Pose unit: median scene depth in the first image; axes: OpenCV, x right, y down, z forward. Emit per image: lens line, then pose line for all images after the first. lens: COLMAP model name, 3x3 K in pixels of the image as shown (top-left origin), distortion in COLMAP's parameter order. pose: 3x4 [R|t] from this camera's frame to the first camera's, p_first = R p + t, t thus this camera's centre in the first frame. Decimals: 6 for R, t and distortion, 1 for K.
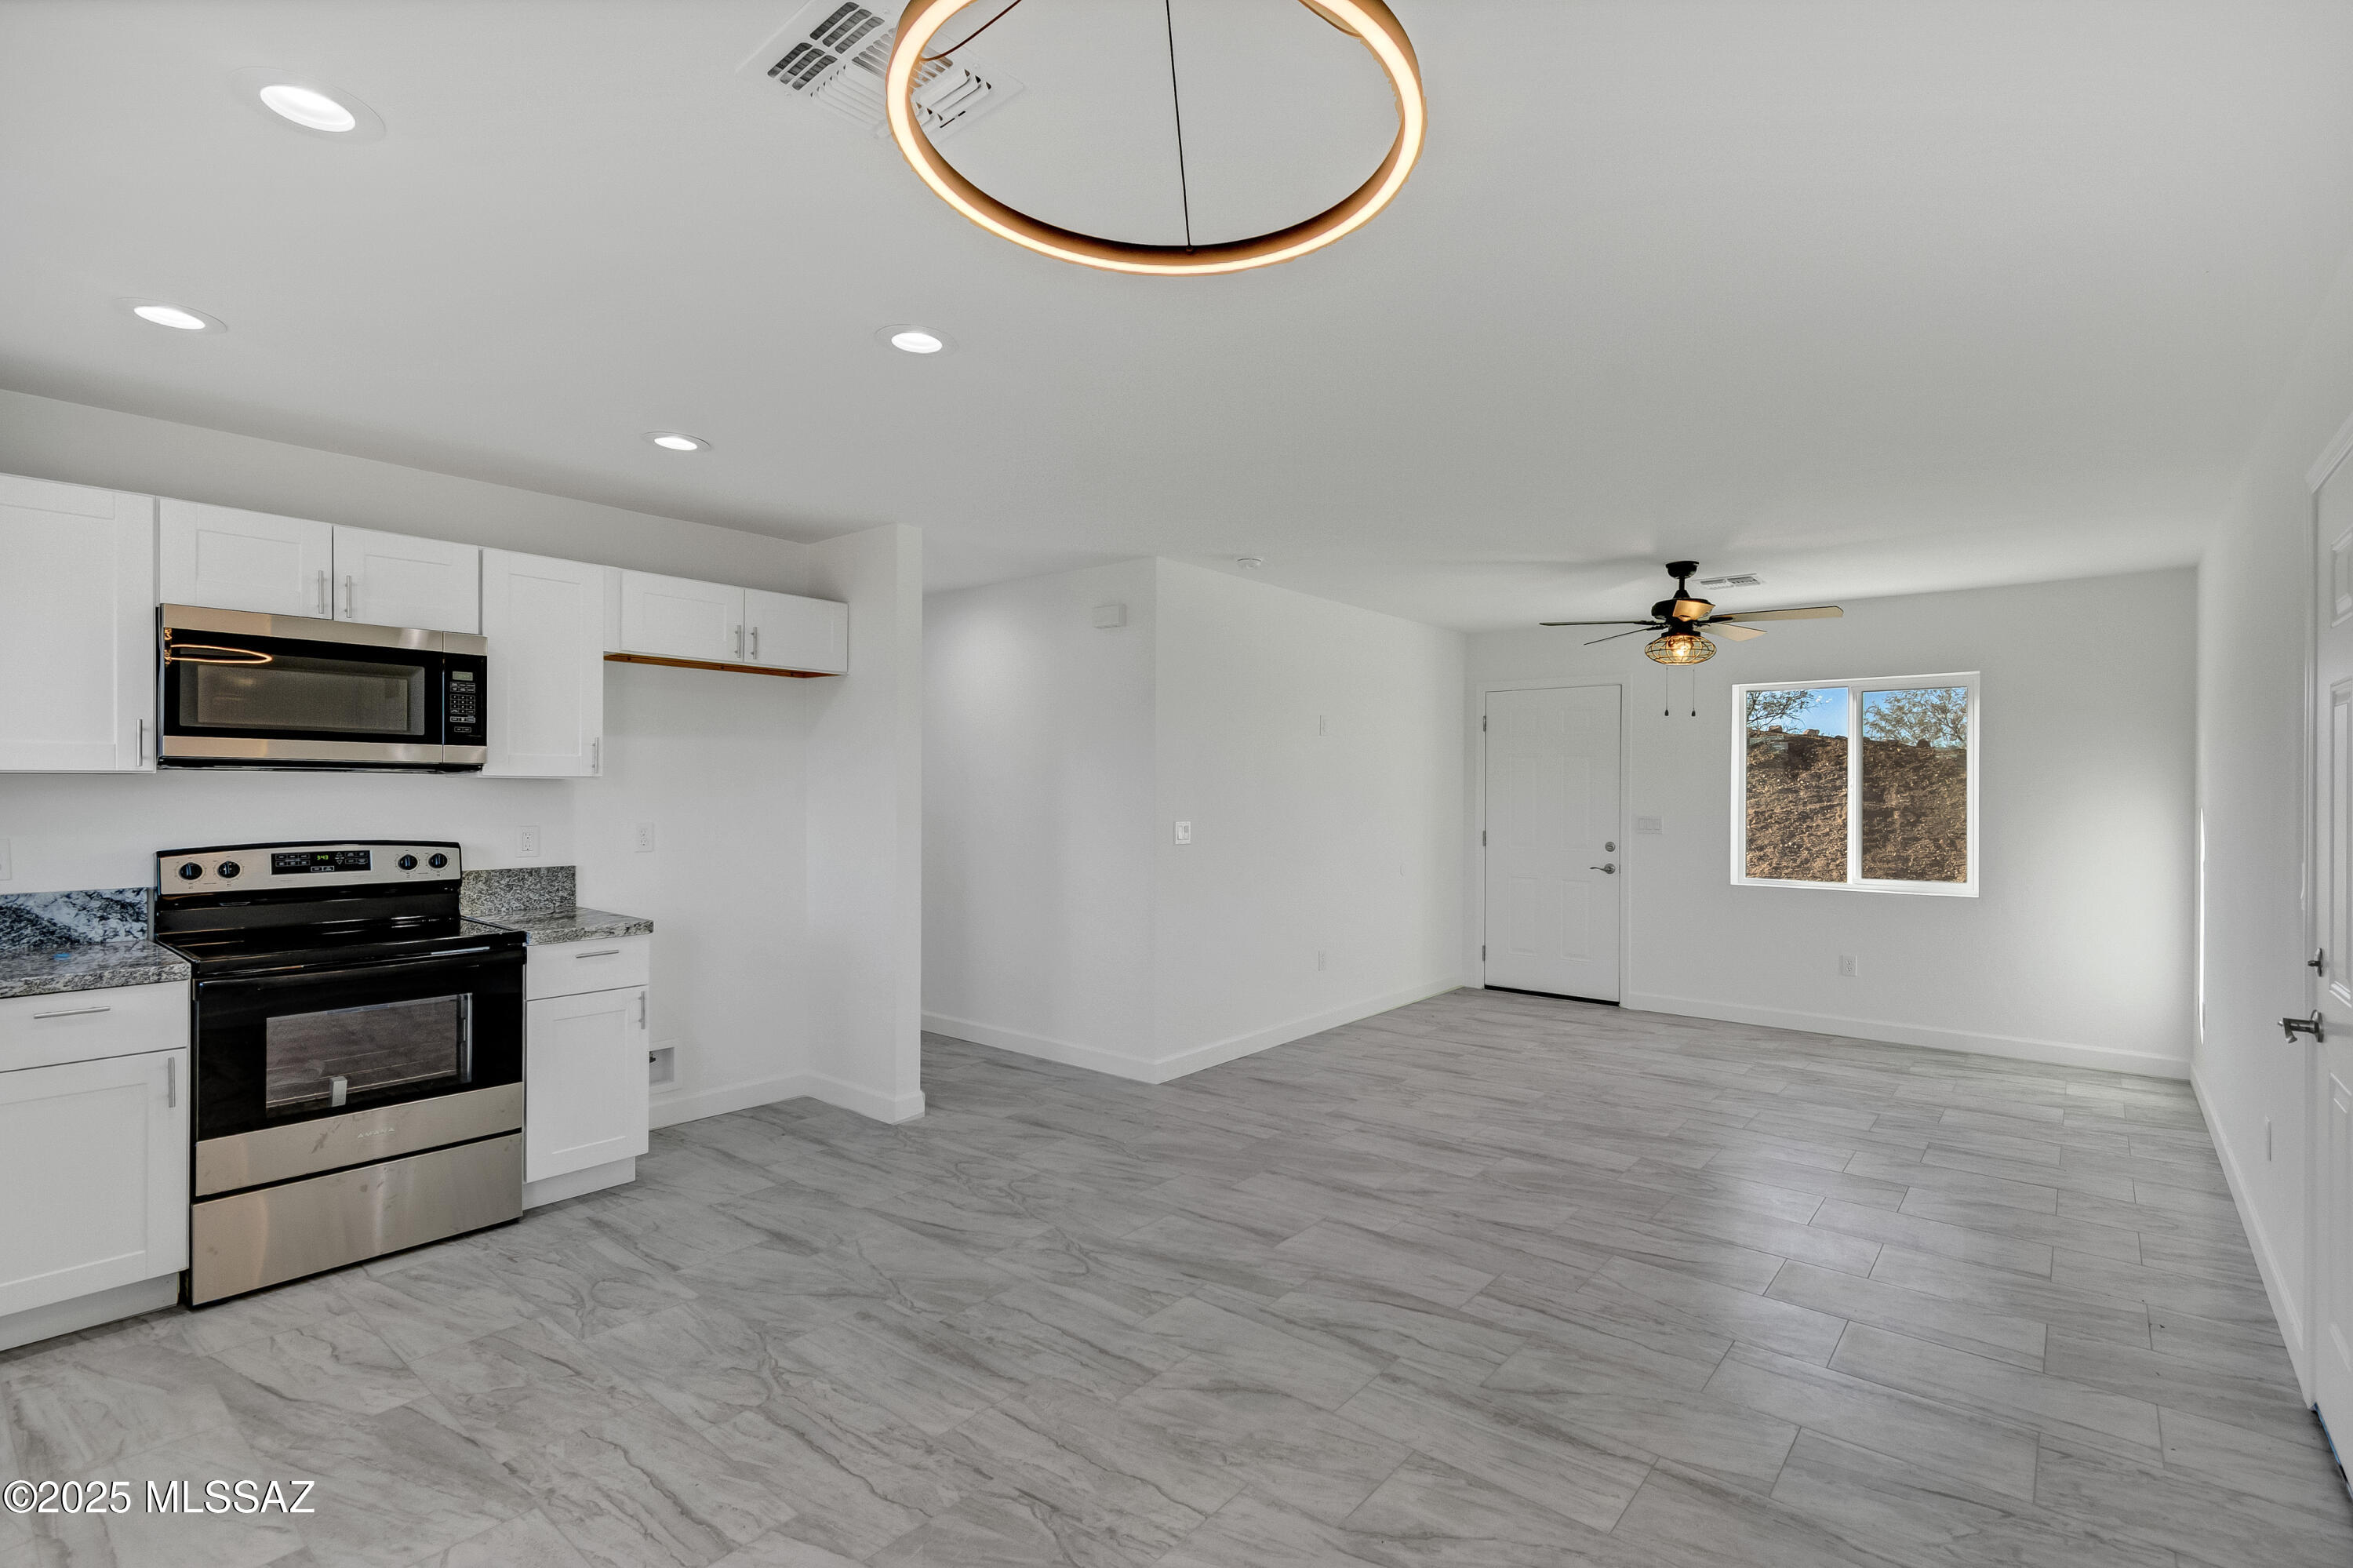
lens RADIAL K [[1074.8, 0, 1216.3], [0, 1074.8, 793.9], [0, 0, 1]] dist [0.008933, -0.006785]
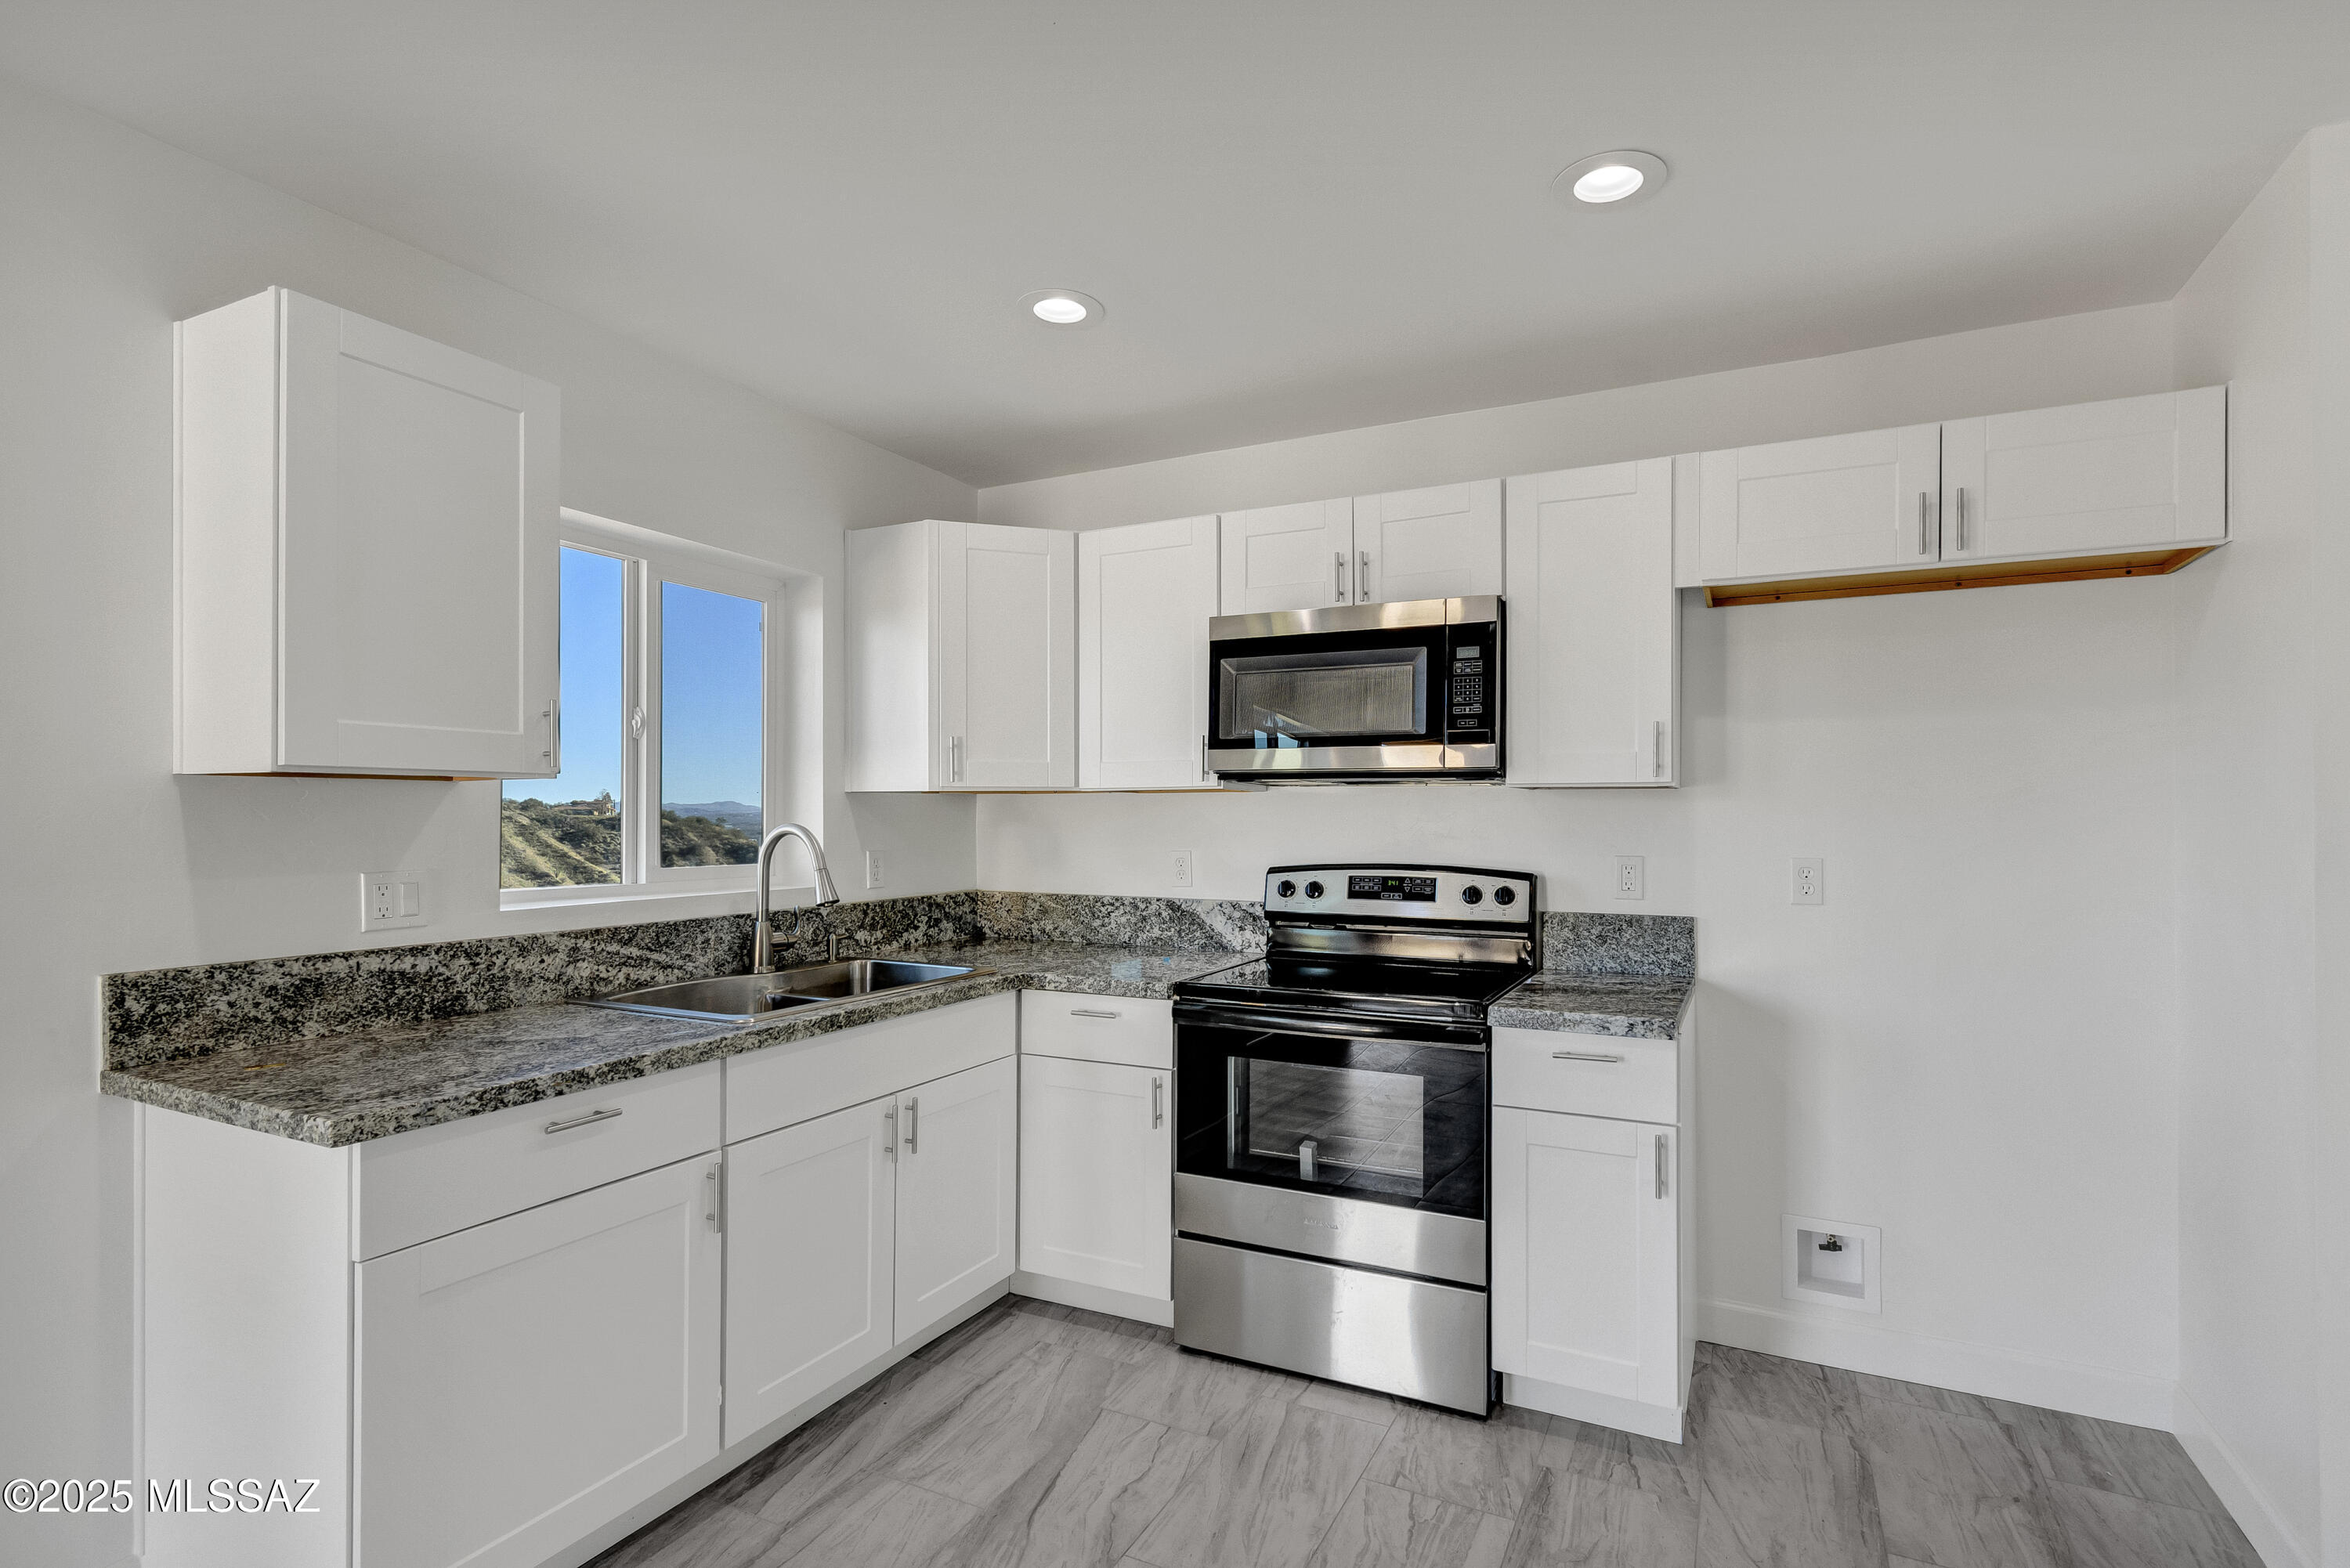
lens RADIAL K [[1108.1, 0, 1219.8], [0, 1108.1, 814.4], [0, 0, 1]] dist [0.005994, -0.000013]
pose [[0.222915, -0.007892, -0.974806, 0.019193], [-0.005980, 0.999937, -0.009463, 0.013238], [0.974820, 0.007939, 0.222854, 0.697402]]
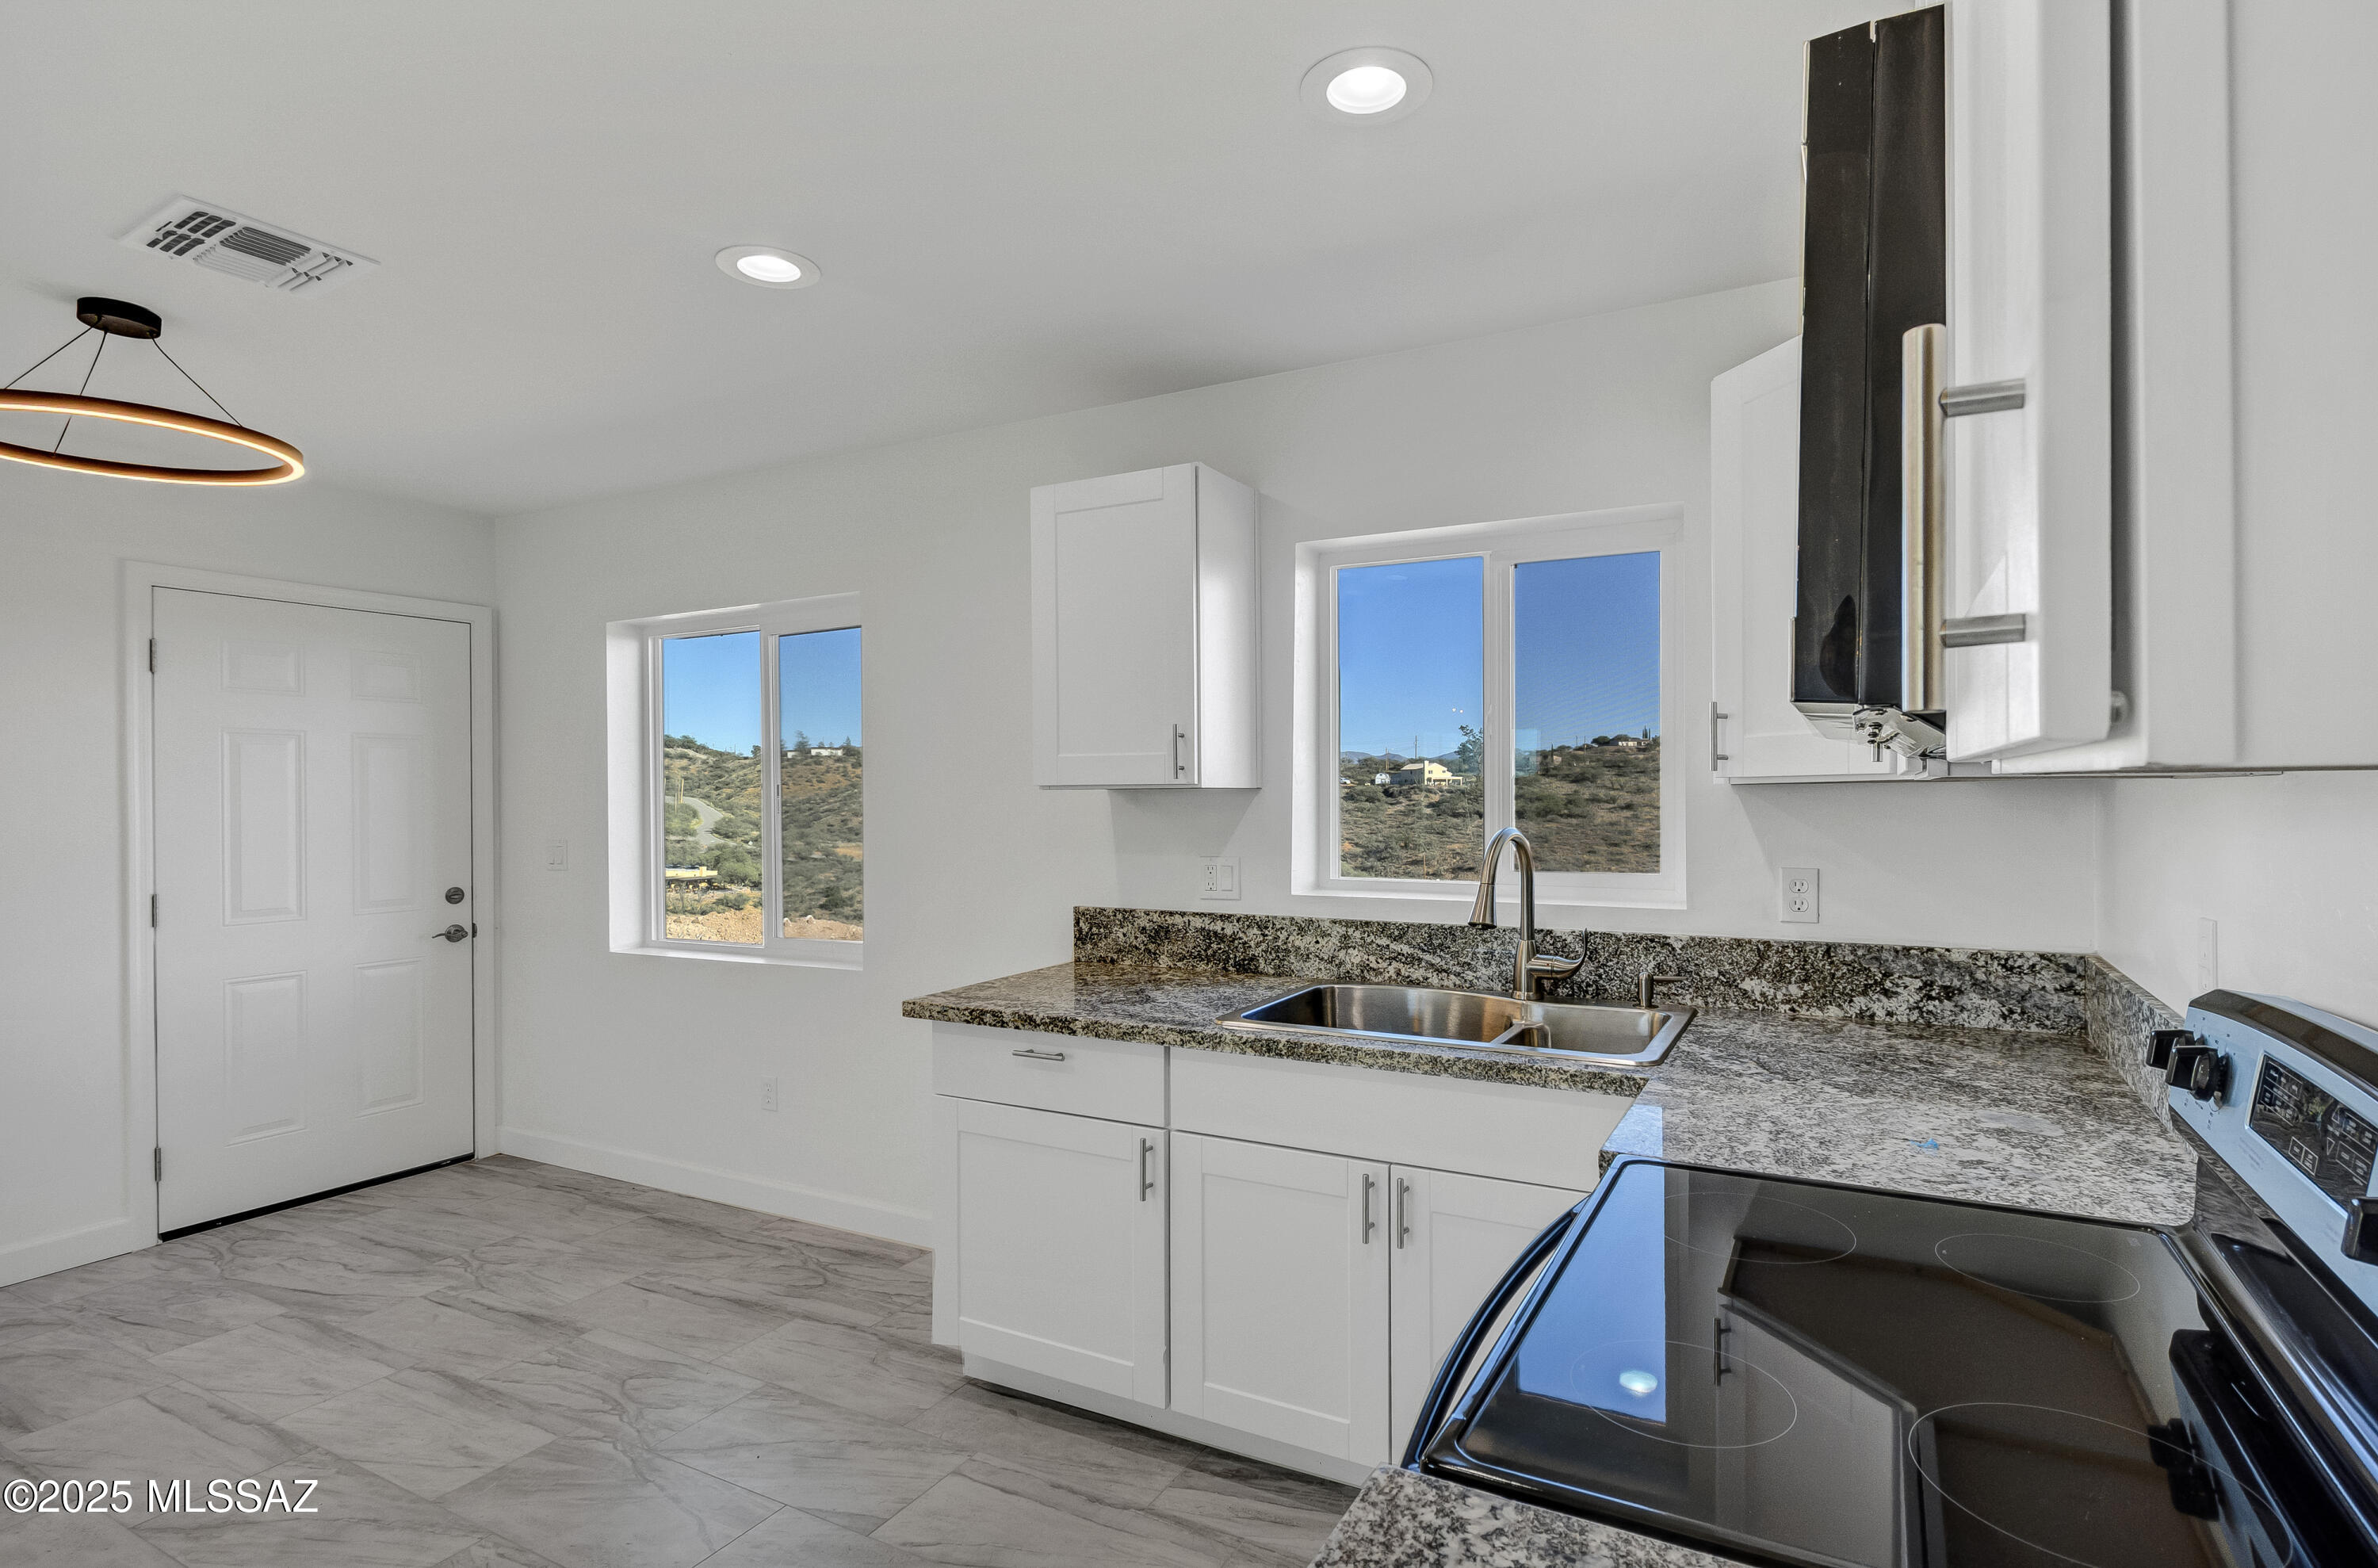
lens RADIAL K [[1197.4, 0, 1105.2], [0, 1197.4, 799.5], [0, 0, 1]] dist [0.001612, -0.000650]
pose [[-0.987277, 0.000674, -0.159009, -0.498657], [-0.001231, 0.999929, 0.011884, -0.013283], [0.159006, 0.011928, -0.987206, 1.302435]]
